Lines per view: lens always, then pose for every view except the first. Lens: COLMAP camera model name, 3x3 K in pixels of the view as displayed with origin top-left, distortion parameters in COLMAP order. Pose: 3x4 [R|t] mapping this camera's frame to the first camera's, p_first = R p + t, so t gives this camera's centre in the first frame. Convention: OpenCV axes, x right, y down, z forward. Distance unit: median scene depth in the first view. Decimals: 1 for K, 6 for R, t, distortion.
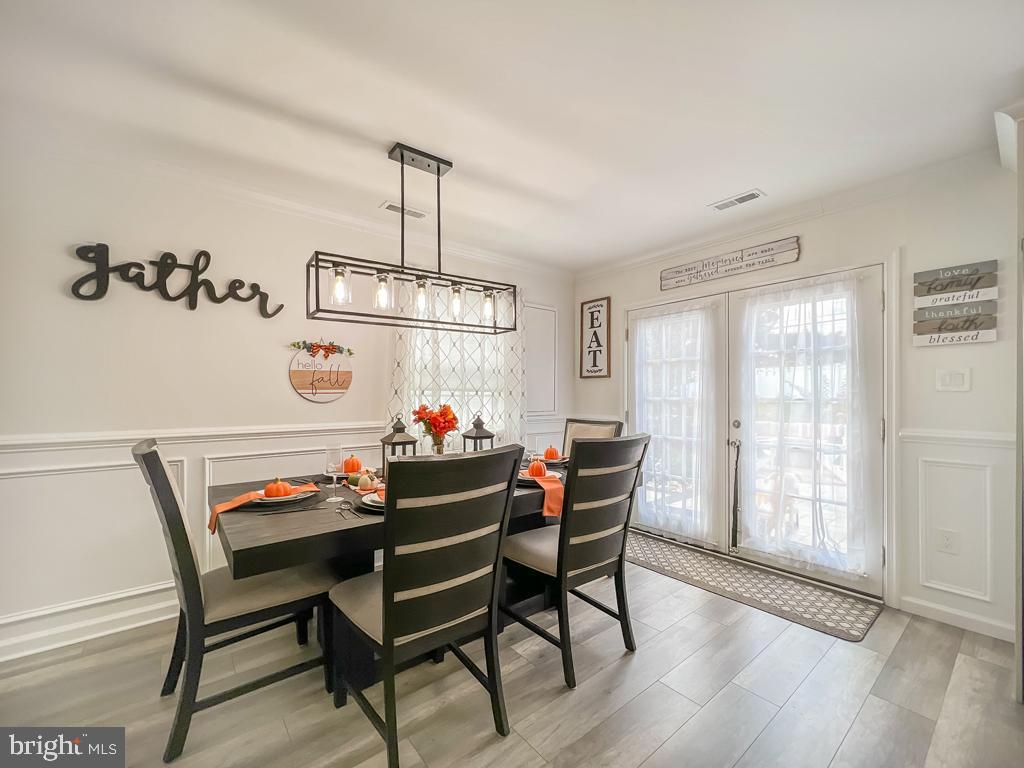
lens RADIAL K [[416.3, 0, 515.9], [0, 416.3, 394.4], [0, 0, 1]] dist [-0.002184, -0.000163]
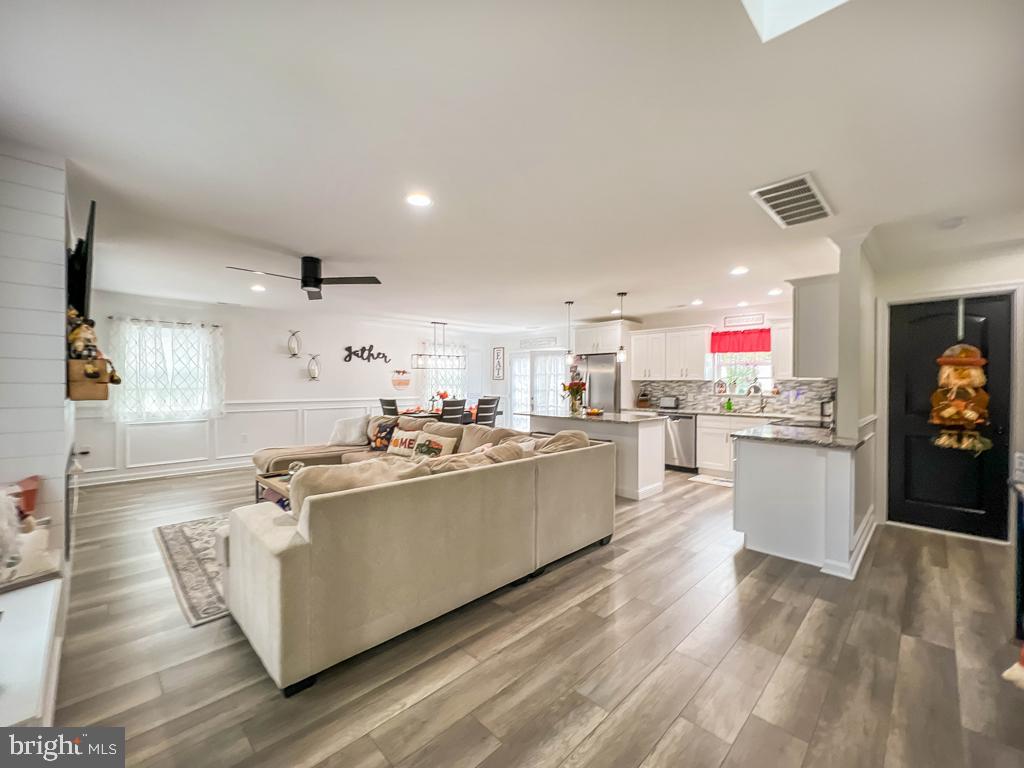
lens RADIAL K [[416.3, 0, 515.9], [0, 416.3, 394.4], [0, 0, 1]] dist [-0.002184, -0.000163]
pose [[0.992444, 0.000011, 0.122700, -0.010947], [-0.003974, 0.999478, 0.032053, -0.057045], [-0.122636, -0.032299, 0.991926, -2.466091]]
